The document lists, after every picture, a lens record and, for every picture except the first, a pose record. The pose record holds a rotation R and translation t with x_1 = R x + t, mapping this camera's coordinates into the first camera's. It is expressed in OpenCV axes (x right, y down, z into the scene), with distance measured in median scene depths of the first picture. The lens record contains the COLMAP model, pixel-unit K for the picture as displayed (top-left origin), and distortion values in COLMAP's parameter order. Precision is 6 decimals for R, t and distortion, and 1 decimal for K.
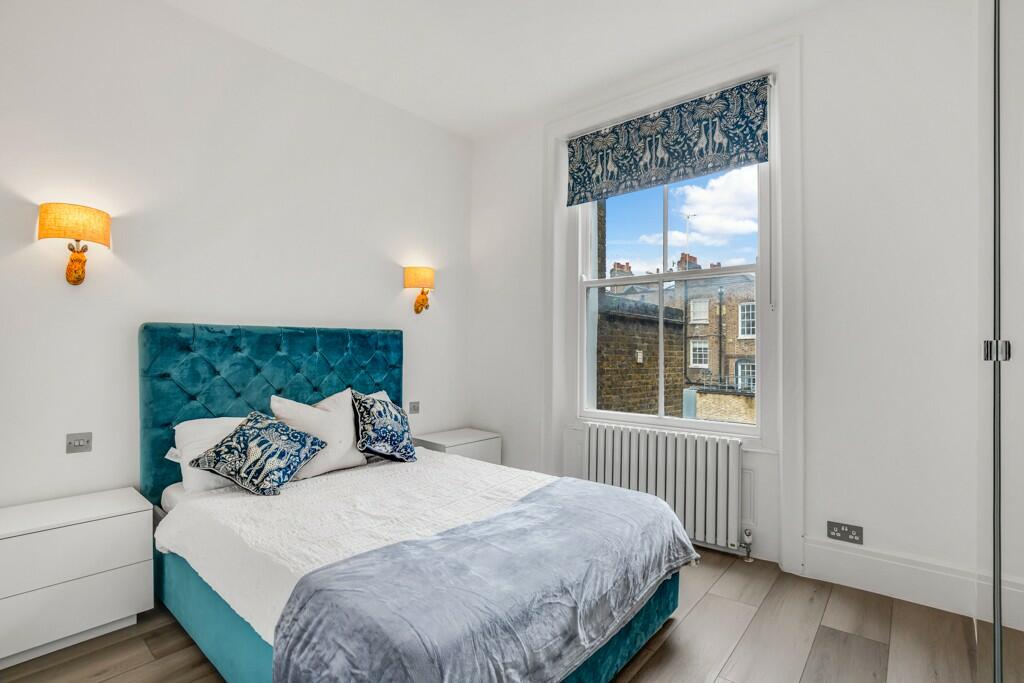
lens RADIAL K [[493.1, 0, 519.8], [0, 493.1, 344.6], [0, 0, 1]] dist [-0.003607, -0.000509]
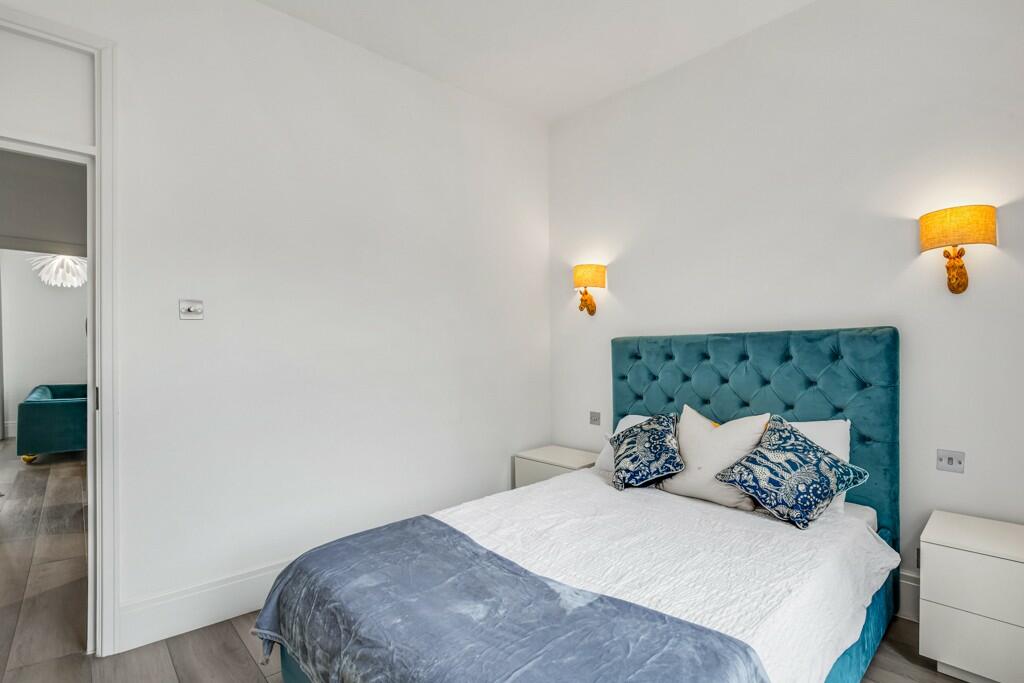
lens RADIAL K [[493.1, 0, 519.8], [0, 493.1, 344.6], [0, 0, 1]] dist [-0.003607, -0.000509]
pose [[-0.147815, -0.018544, -0.988841, 0.520816], [0.002473, 0.999814, -0.019119, 0.000780], [0.989012, -0.005272, -0.147742, 0.802247]]
